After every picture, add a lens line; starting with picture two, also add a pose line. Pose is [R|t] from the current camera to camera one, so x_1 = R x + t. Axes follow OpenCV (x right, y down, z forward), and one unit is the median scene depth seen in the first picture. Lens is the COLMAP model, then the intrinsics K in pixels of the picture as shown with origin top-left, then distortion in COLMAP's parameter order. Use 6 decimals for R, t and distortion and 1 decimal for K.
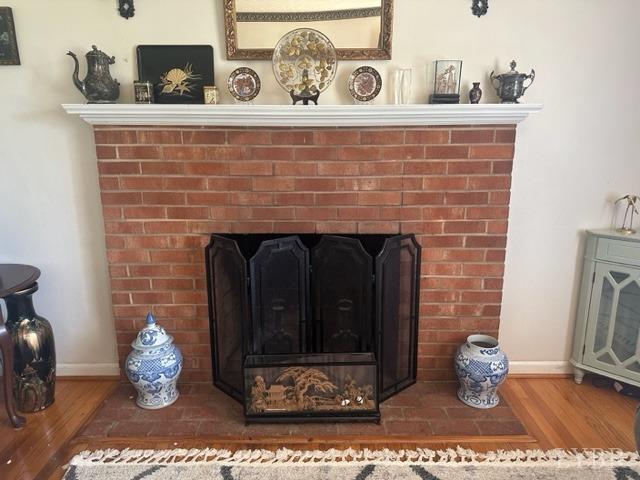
lens RADIAL K [[445.2, 0, 318.7], [0, 445.2, 238.2], [0, 0, 1]] dist [0.111380, -0.165093]
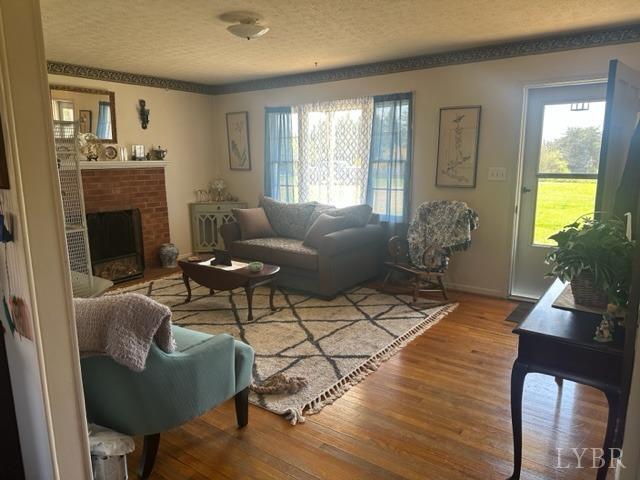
lens RADIAL K [[445.2, 0, 318.7], [0, 445.2, 238.2], [0, 0, 1]] dist [0.111380, -0.165093]
pose [[0.592351, -0.147153, 0.792127, -1.278338], [0.192729, 0.980515, 0.038027, 0.264553], [-0.782289, 0.130141, 0.609170, -1.416002]]
